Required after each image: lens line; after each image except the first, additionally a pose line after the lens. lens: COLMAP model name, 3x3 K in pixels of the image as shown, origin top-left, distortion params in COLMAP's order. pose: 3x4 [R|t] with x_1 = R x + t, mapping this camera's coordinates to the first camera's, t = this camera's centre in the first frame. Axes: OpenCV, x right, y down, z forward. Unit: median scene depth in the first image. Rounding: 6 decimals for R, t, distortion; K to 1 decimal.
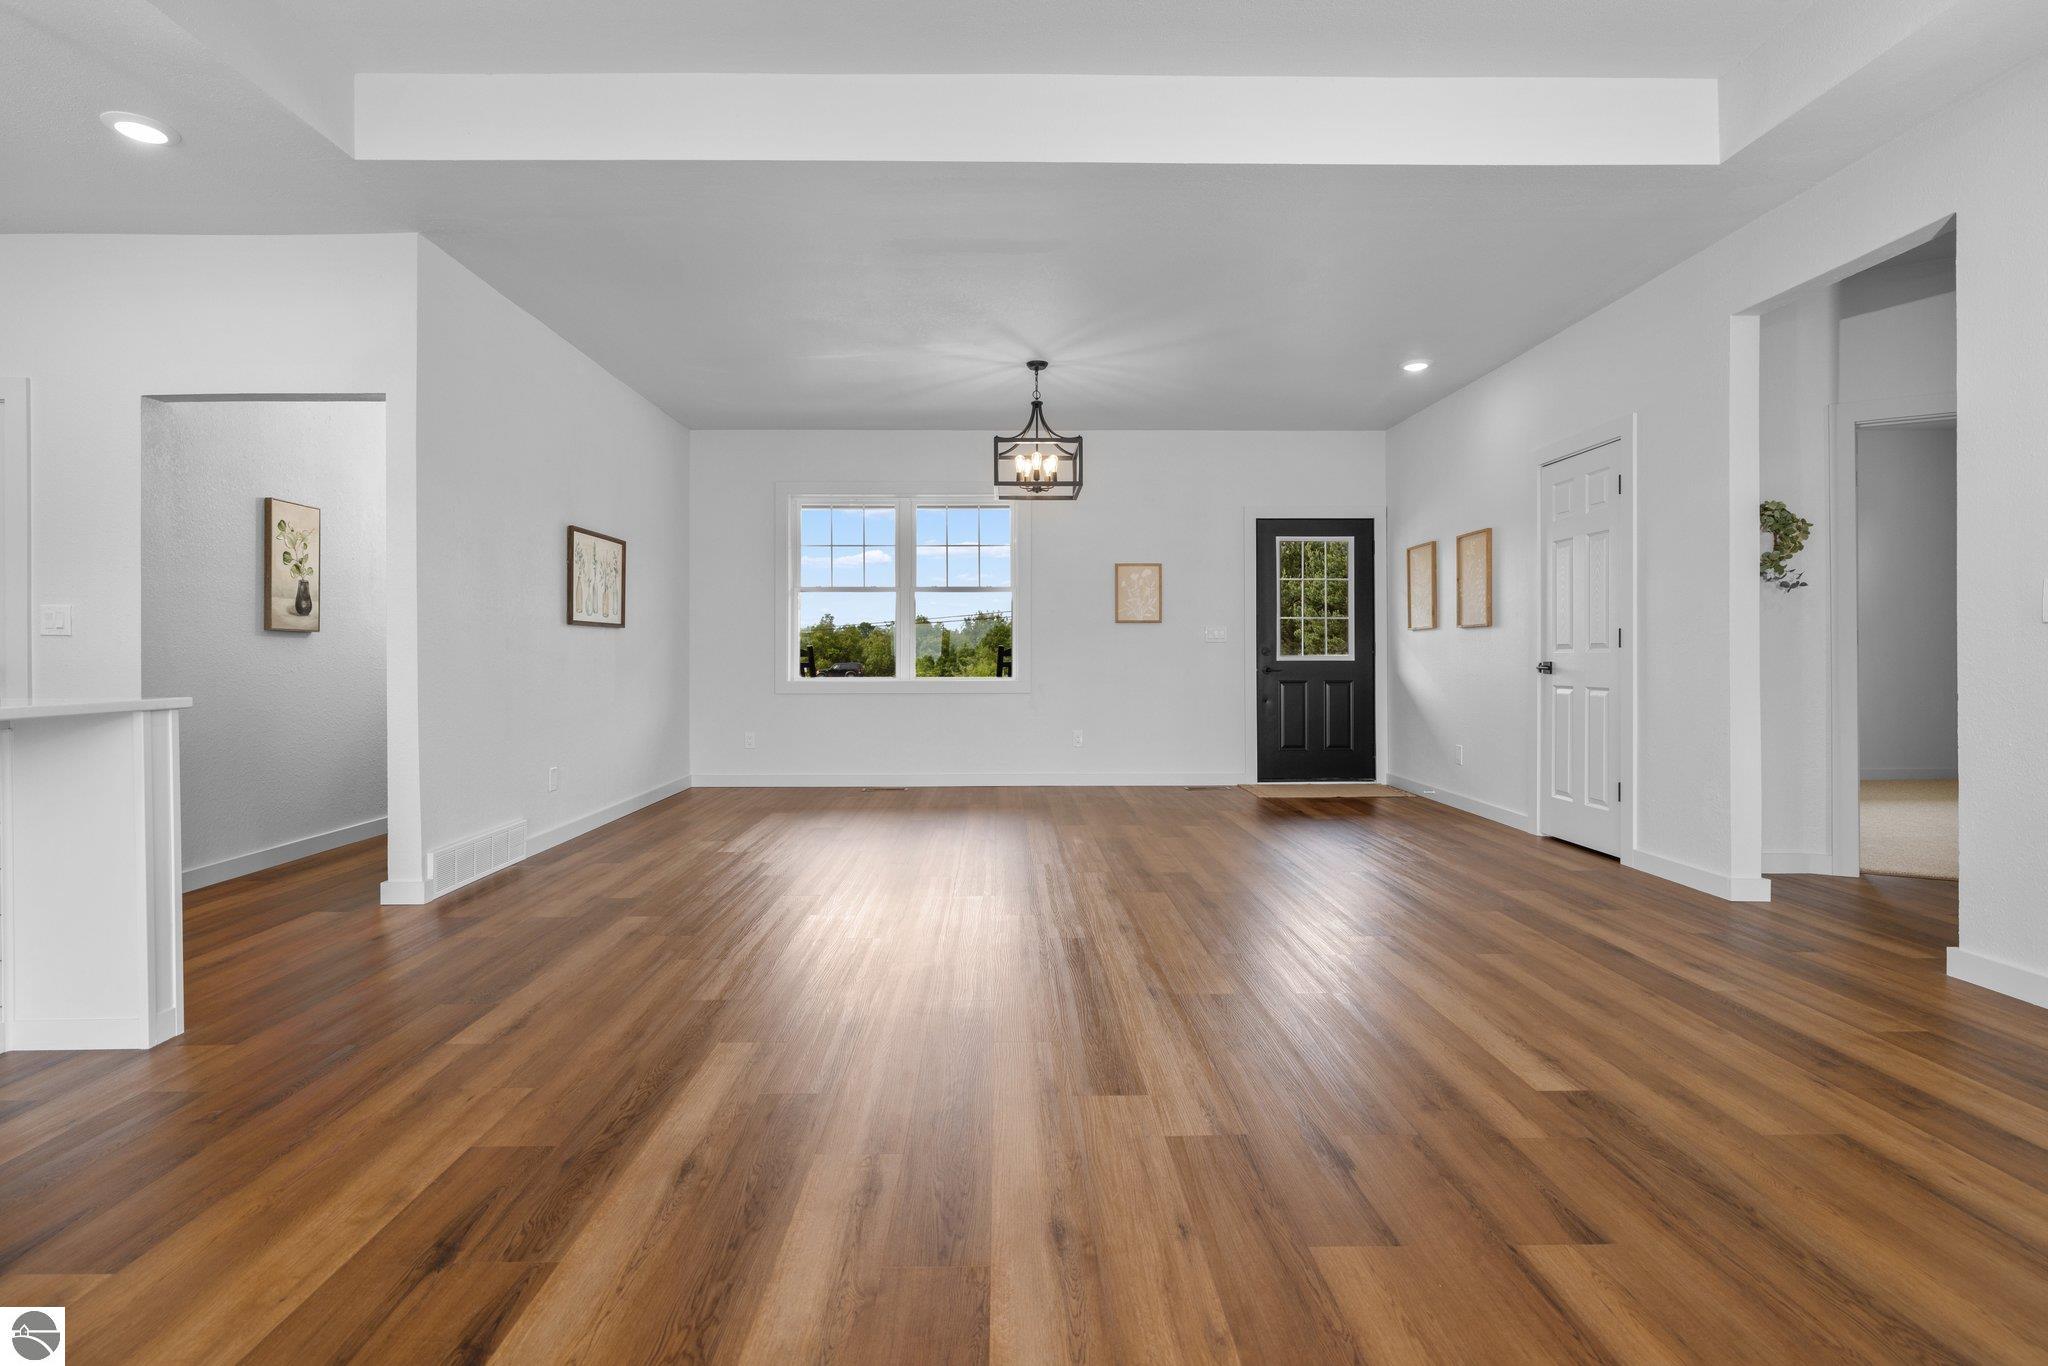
lens RADIAL K [[951.5, 0, 1023.9], [0, 951.5, 651.5], [0, 0, 1]] dist [-0.004920, -0.000428]
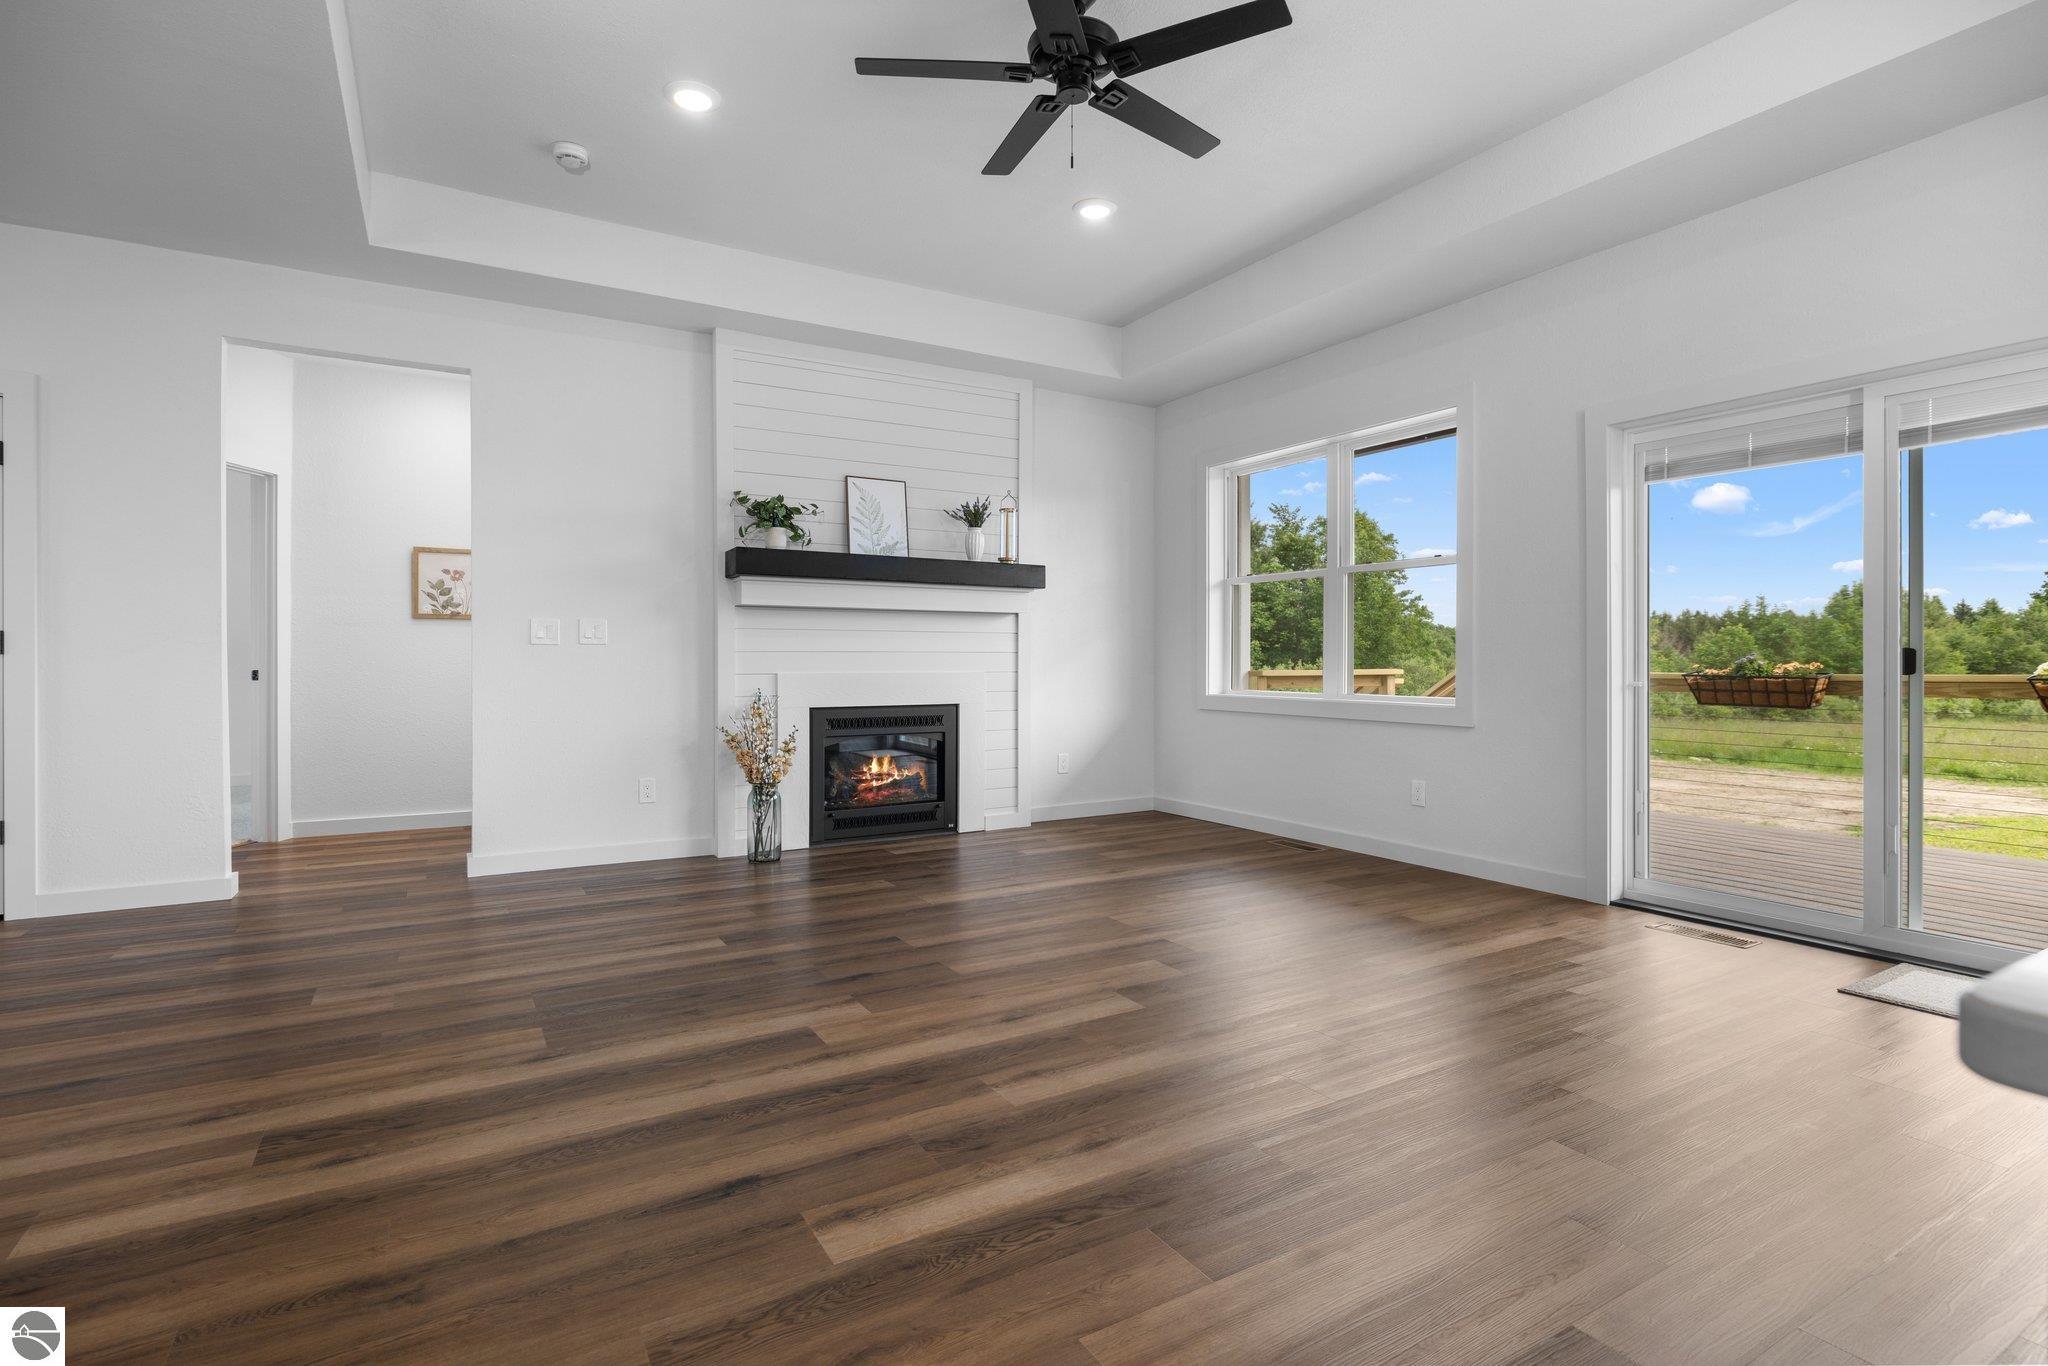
lens RADIAL K [[997.9, 0, 1024.0], [0, 997.9, 683.0], [0, 0, 1]] dist [-0.003054, -0.000402]
pose [[-0.488540, -0.021151, 0.872285, -0.363379], [-0.001125, 0.999721, 0.023611, 0.001373], [-0.872541, 0.010553, -0.488427, 0.457789]]
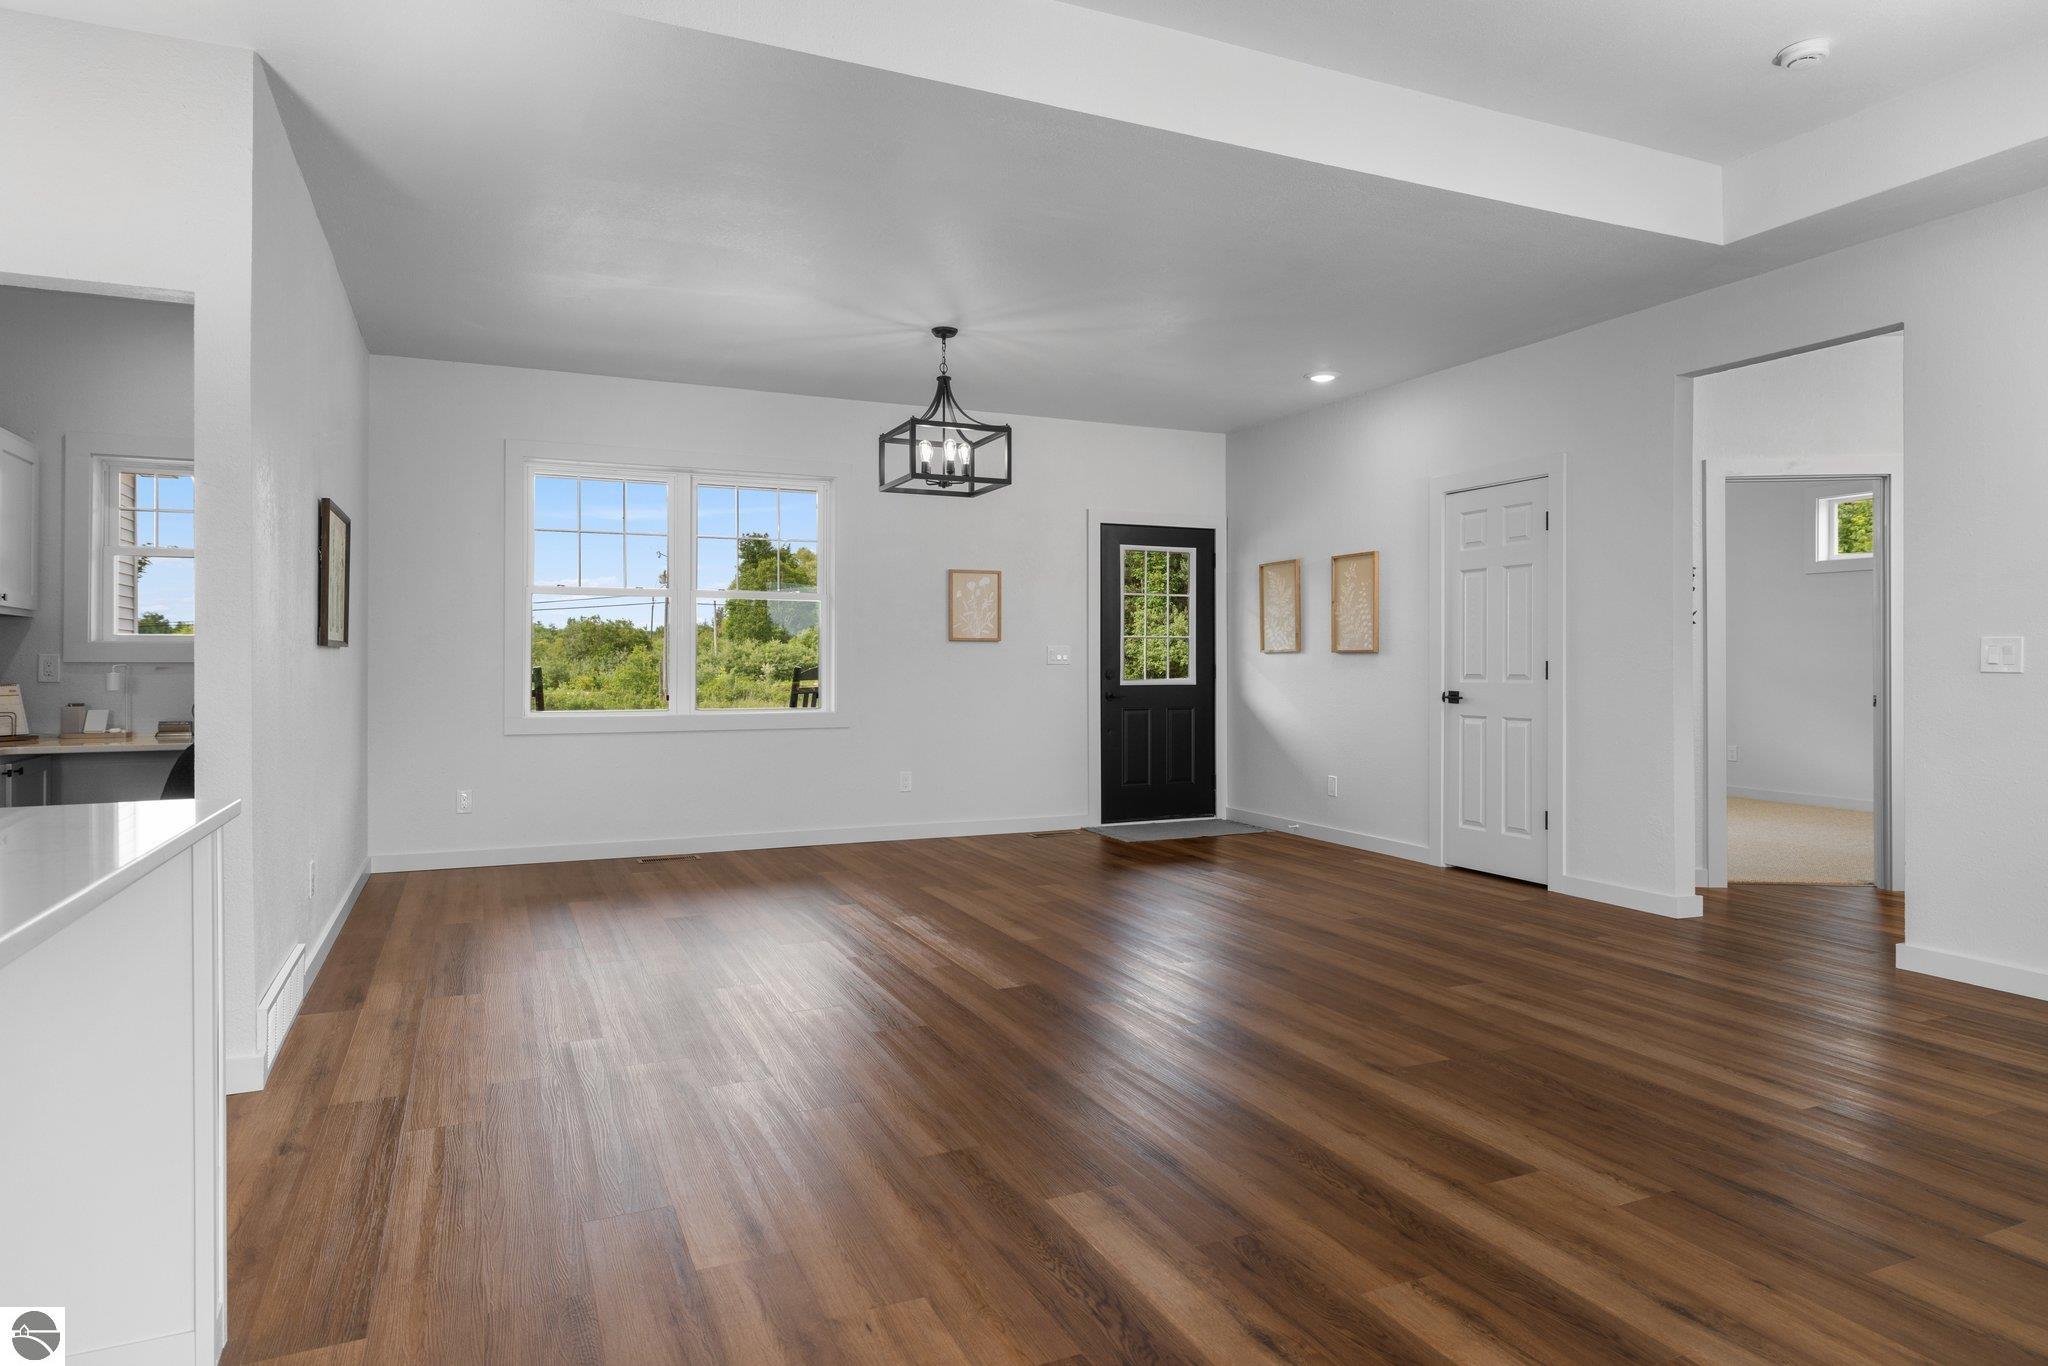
lens RADIAL K [[1179.1, 0, 1018.5], [0, 1179.1, 656.5], [0, 0, 1]] dist [0.001172, 0.000269]
pose [[0.920789, 0.003657, 0.390044, -0.277603], [-0.003996, 0.999992, 0.000059, -0.018848], [-0.390041, -0.001613, 0.920796, 0.033287]]
